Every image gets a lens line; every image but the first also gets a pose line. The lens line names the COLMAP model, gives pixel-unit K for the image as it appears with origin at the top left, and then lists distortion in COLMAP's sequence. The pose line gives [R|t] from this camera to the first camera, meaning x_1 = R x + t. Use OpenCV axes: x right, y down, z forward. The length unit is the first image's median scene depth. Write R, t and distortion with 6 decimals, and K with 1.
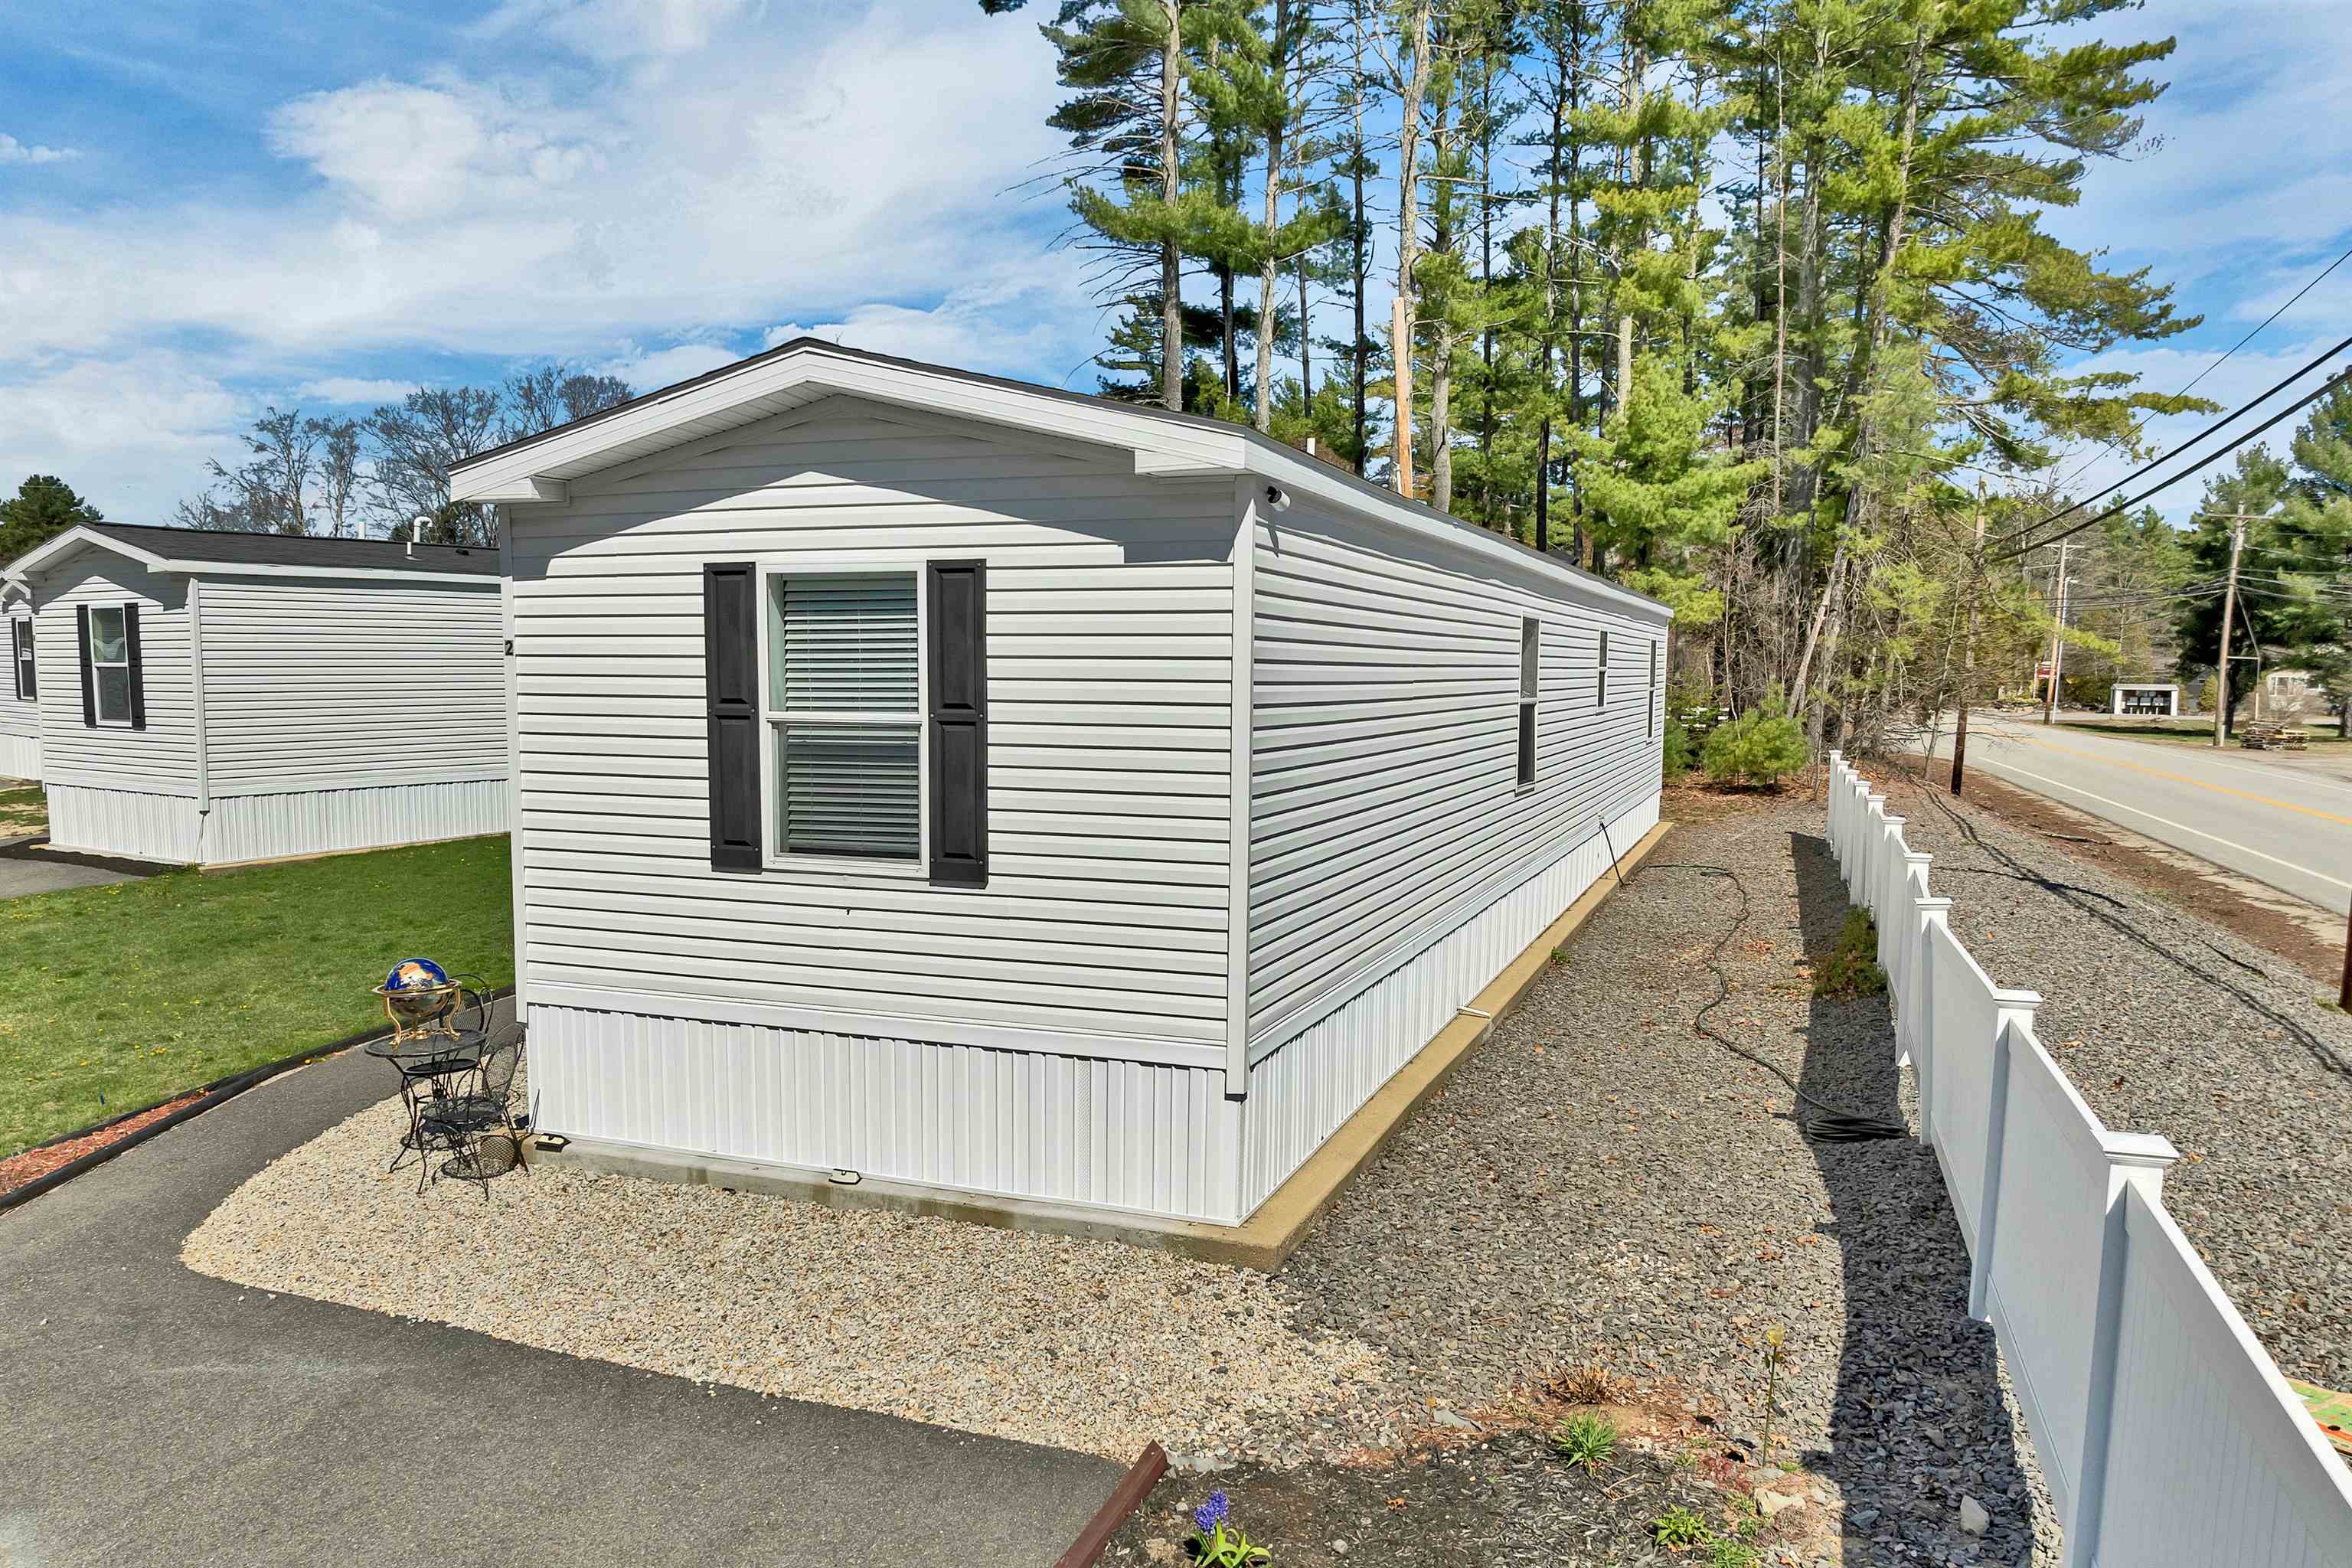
lens RADIAL K [[1702.6, 0, 1201.3], [0, 1702.6, 867.8], [0, 0, 1]] dist [-0.044794, 0.014529]
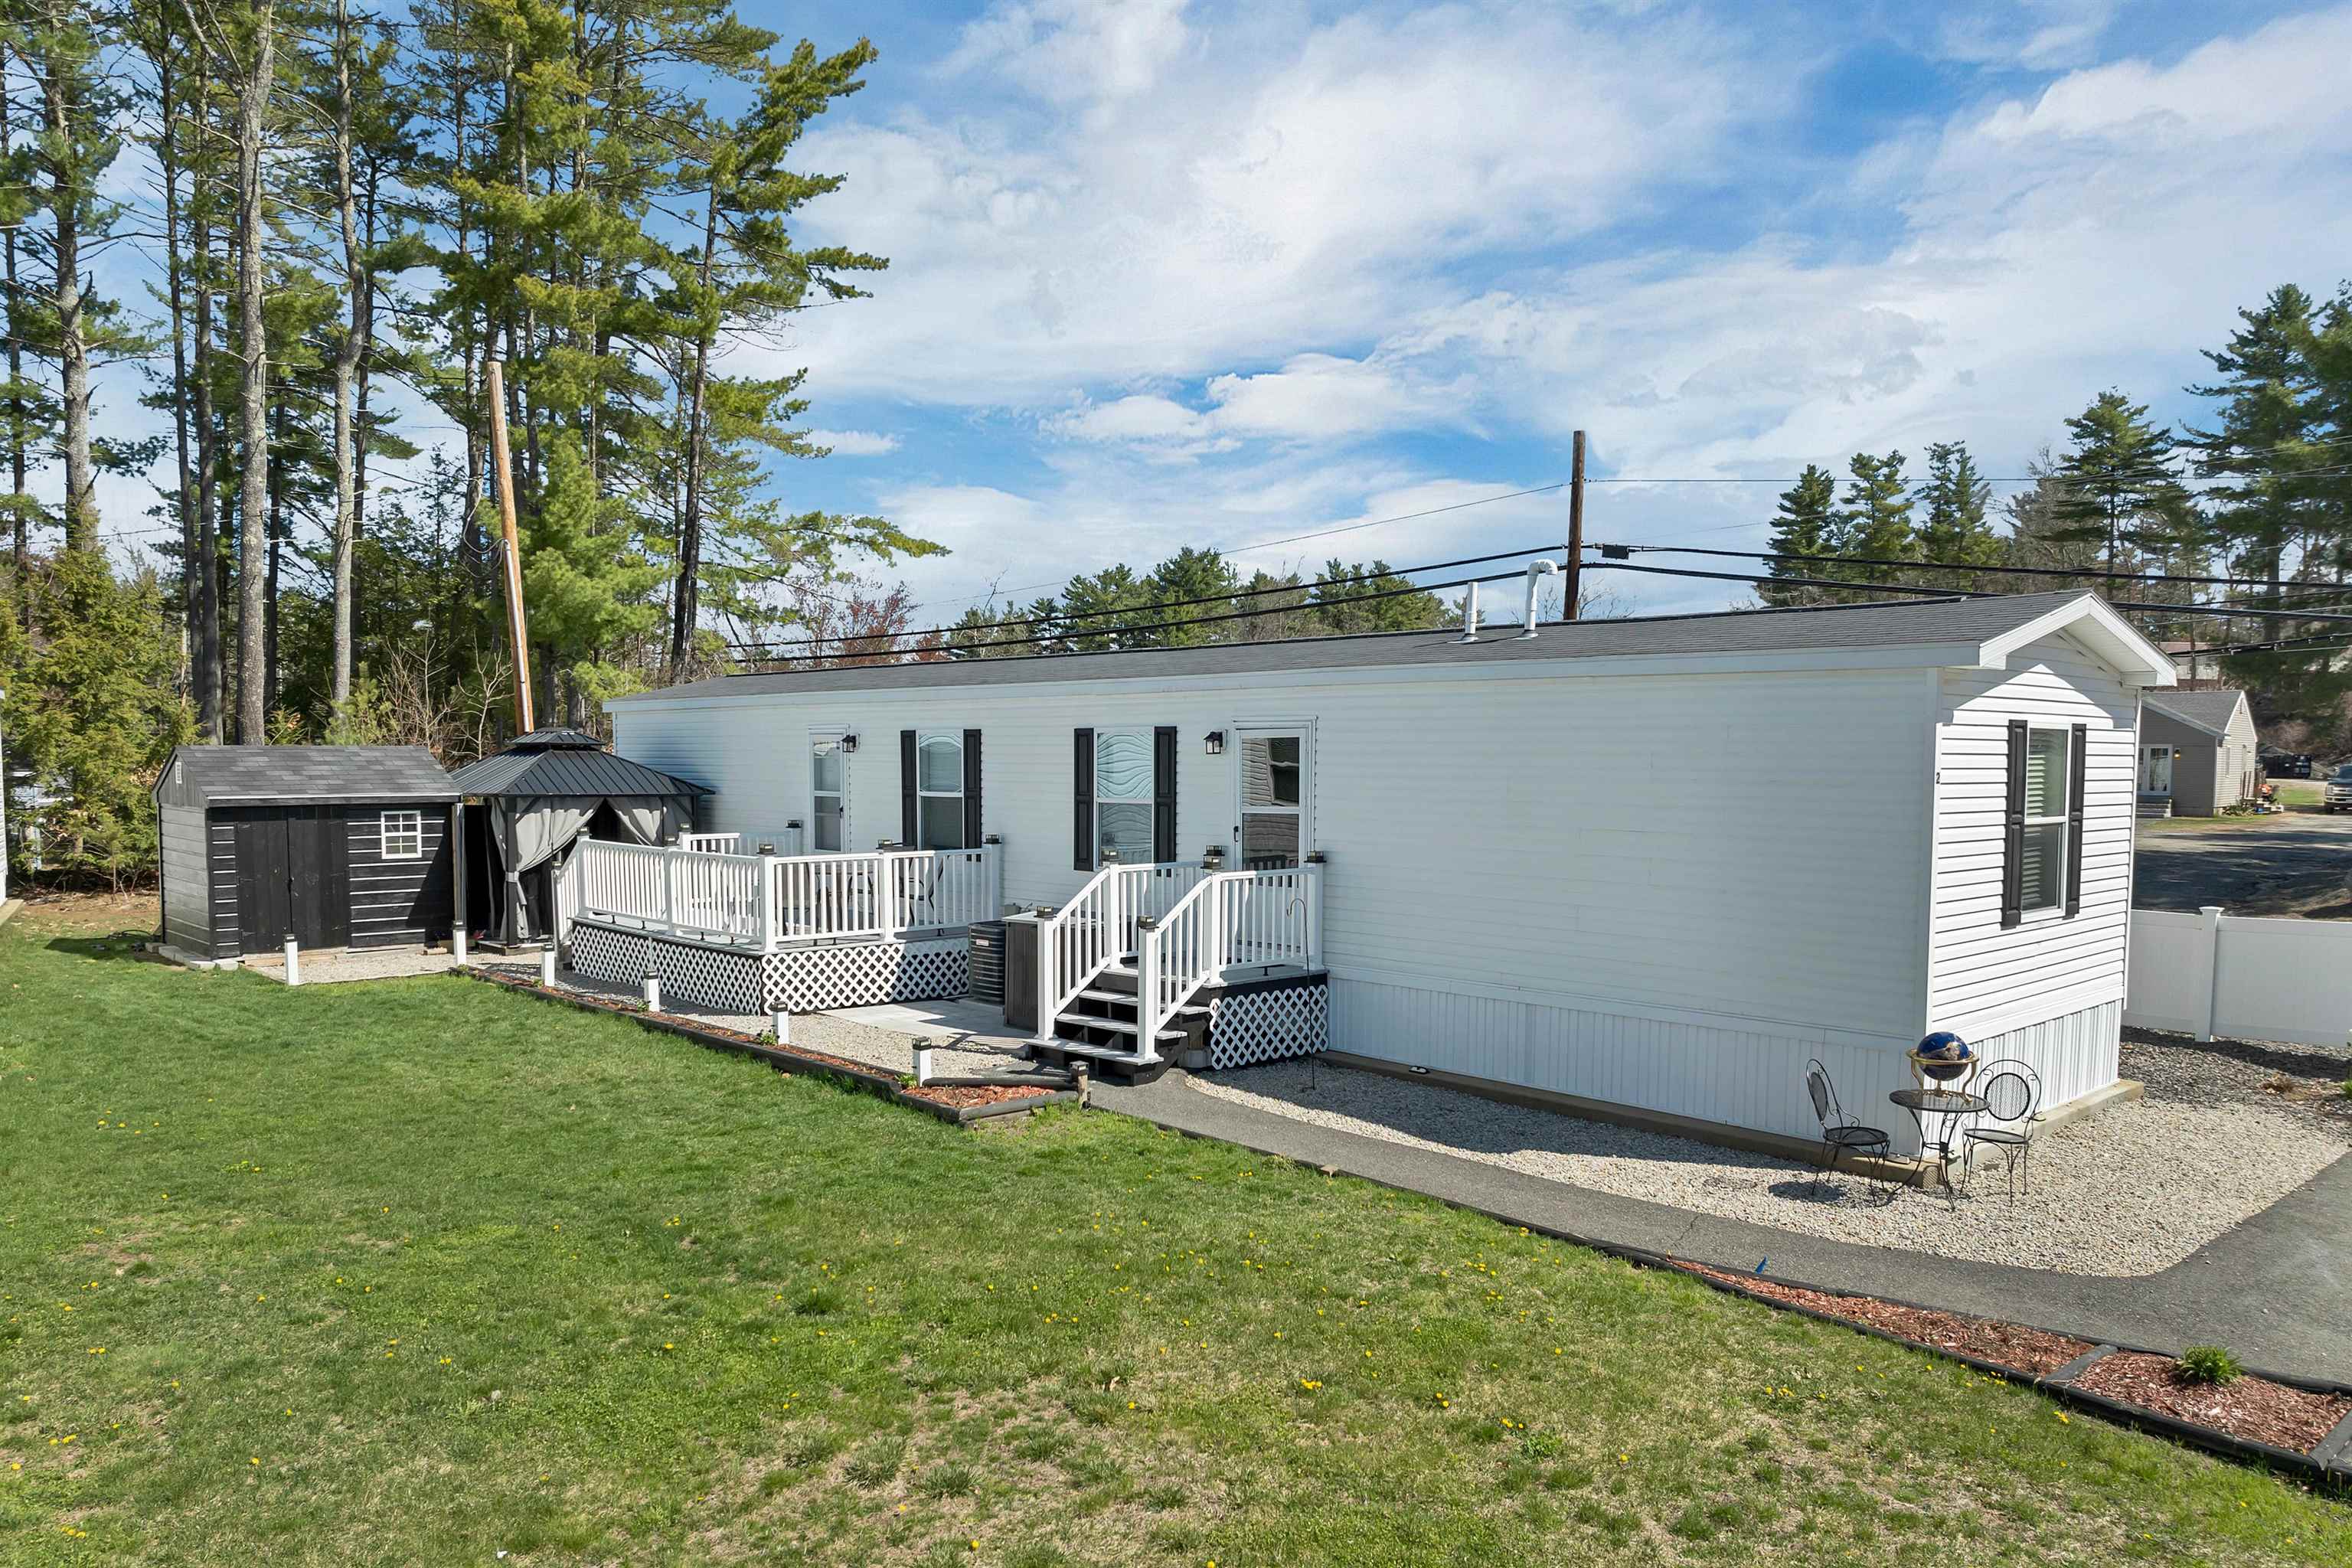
lens RADIAL K [[1702.6, 0, 1179.4], [0, 1702.6, 884.9], [0, 0, 1]] dist [-0.044794, 0.014529]
pose [[0.435801, -0.074079, 0.896989, -1.978152], [0.111486, 0.993375, 0.027874, -0.163028], [-0.893112, 0.087854, 0.441173, 1.039787]]
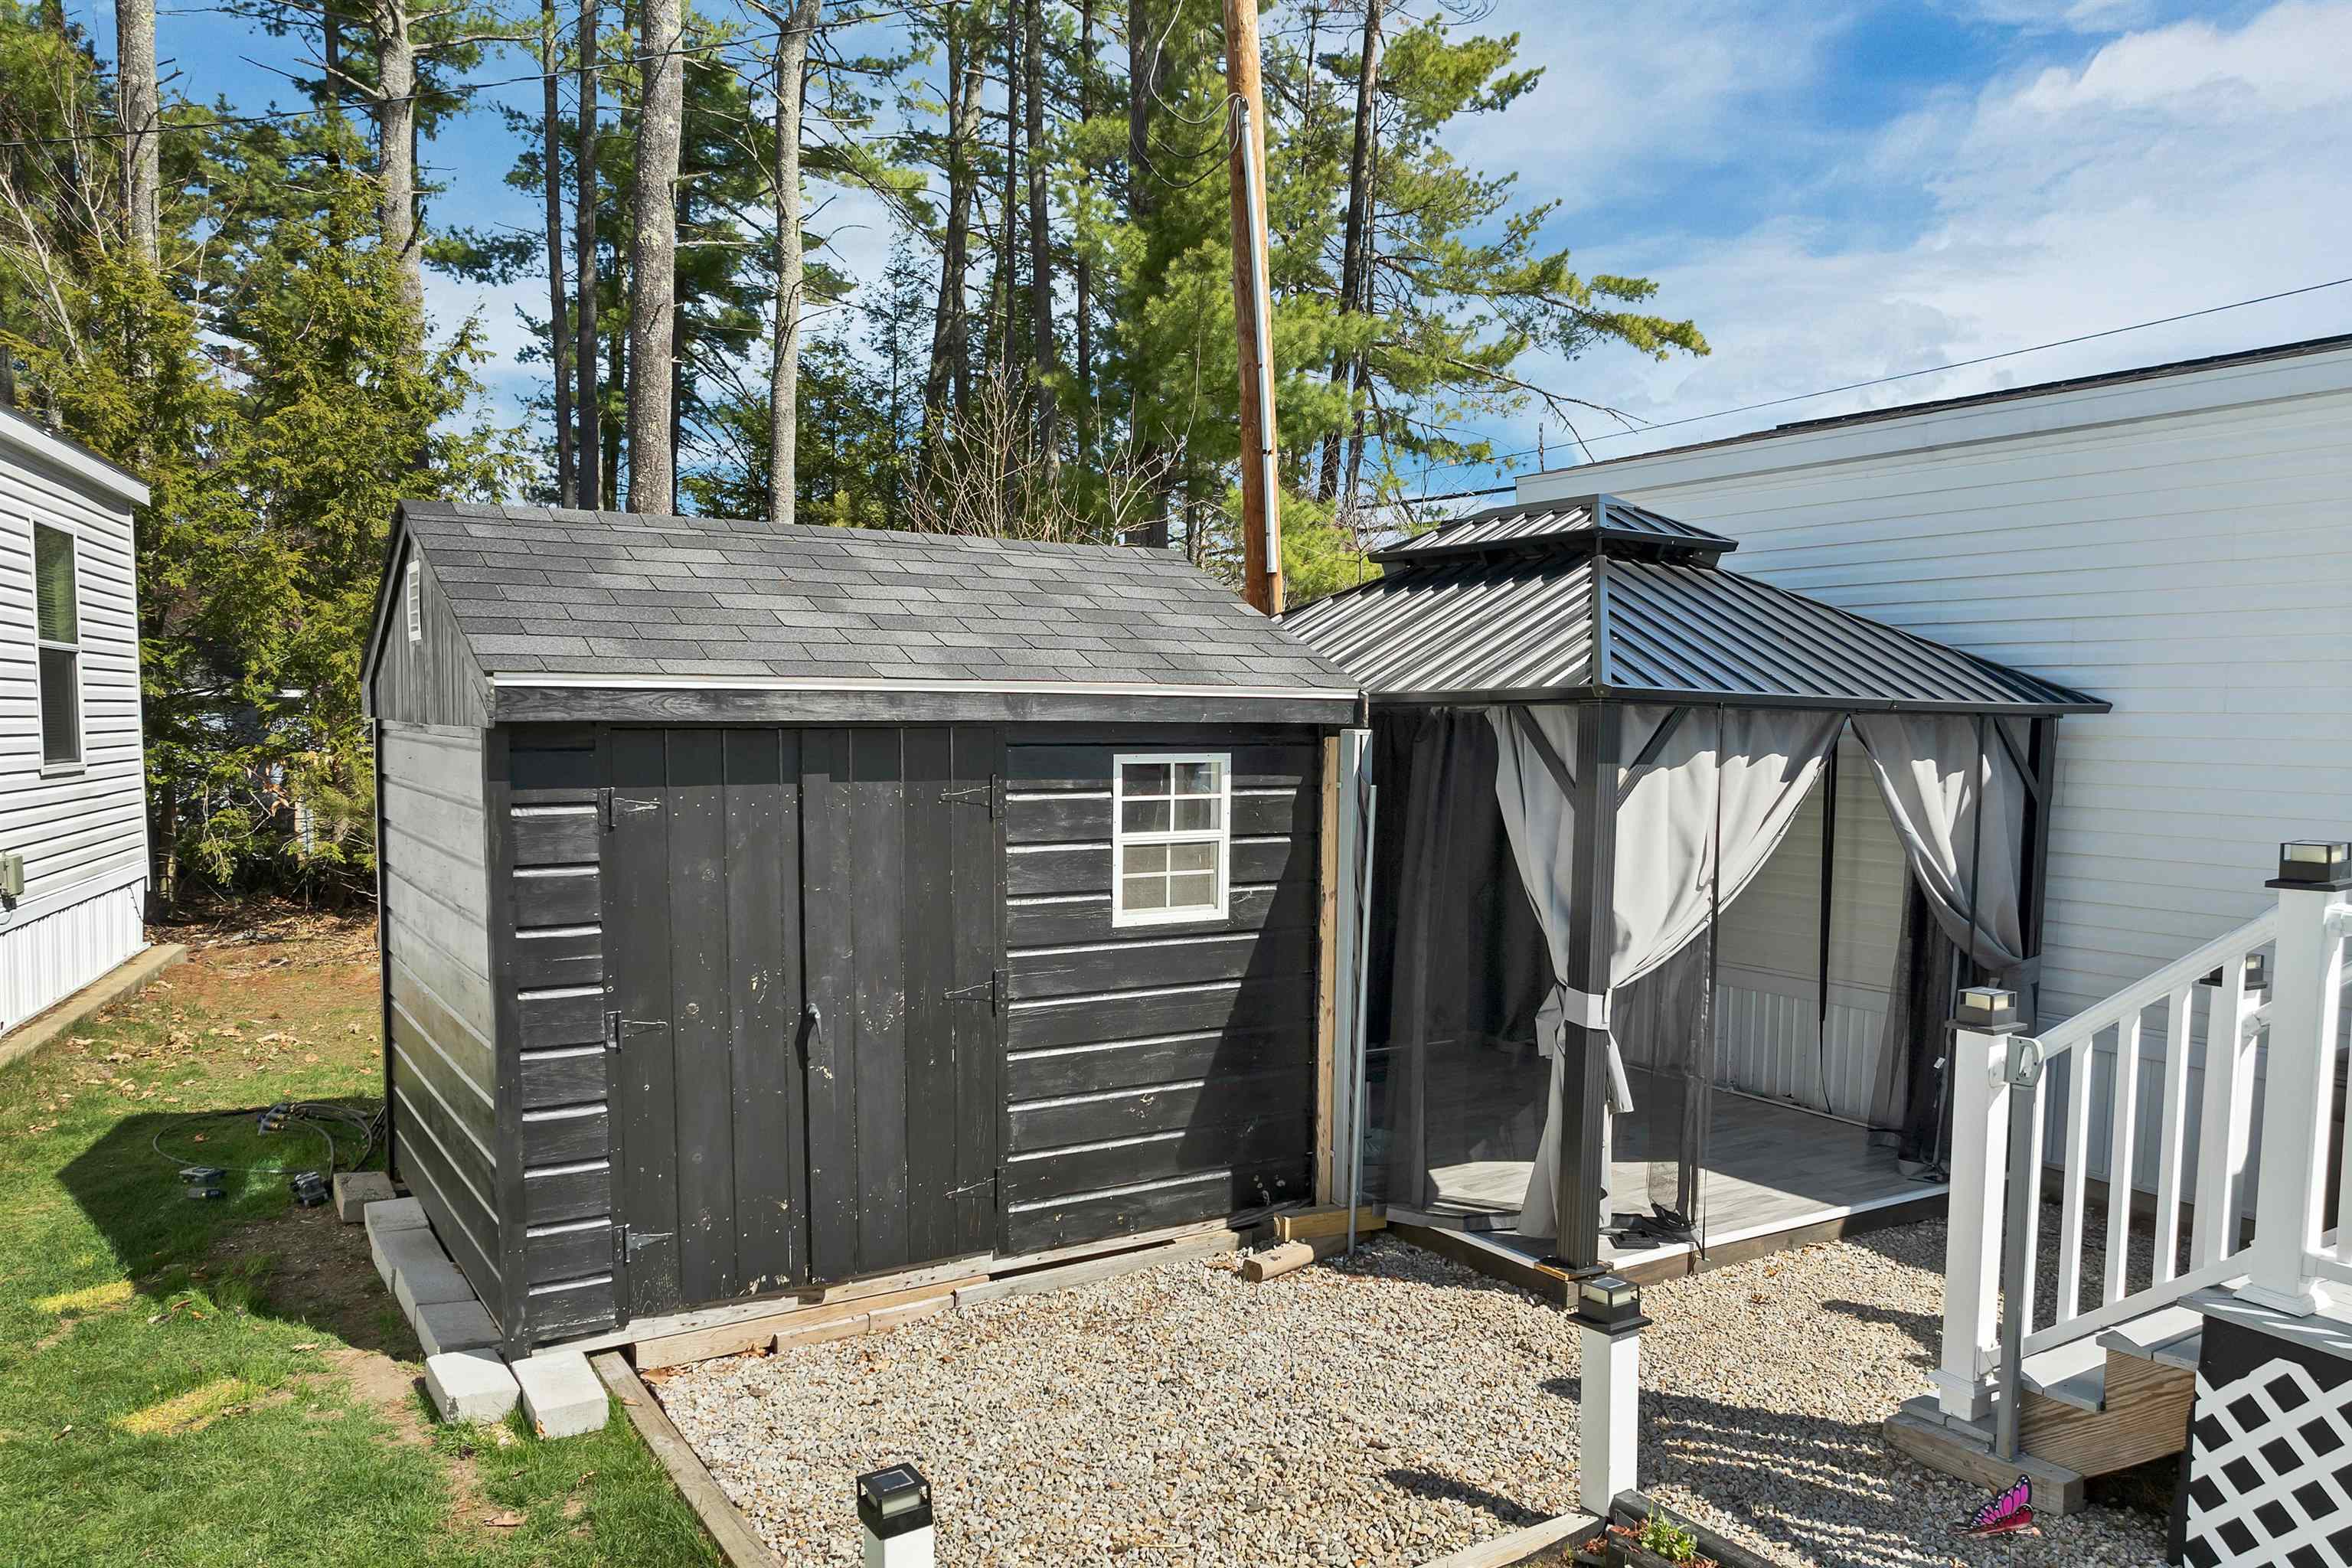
lens RADIAL K [[1702.6, 0, 1183.4], [0, 1702.6, 883.8], [0, 0, 1]] dist [-0.044794, 0.014529]
pose [[0.600967, -0.080640, 0.795195, -0.697011], [0.095605, 0.995007, 0.028649, -0.306705], [-0.793535, 0.058808, 0.605676, 2.865557]]
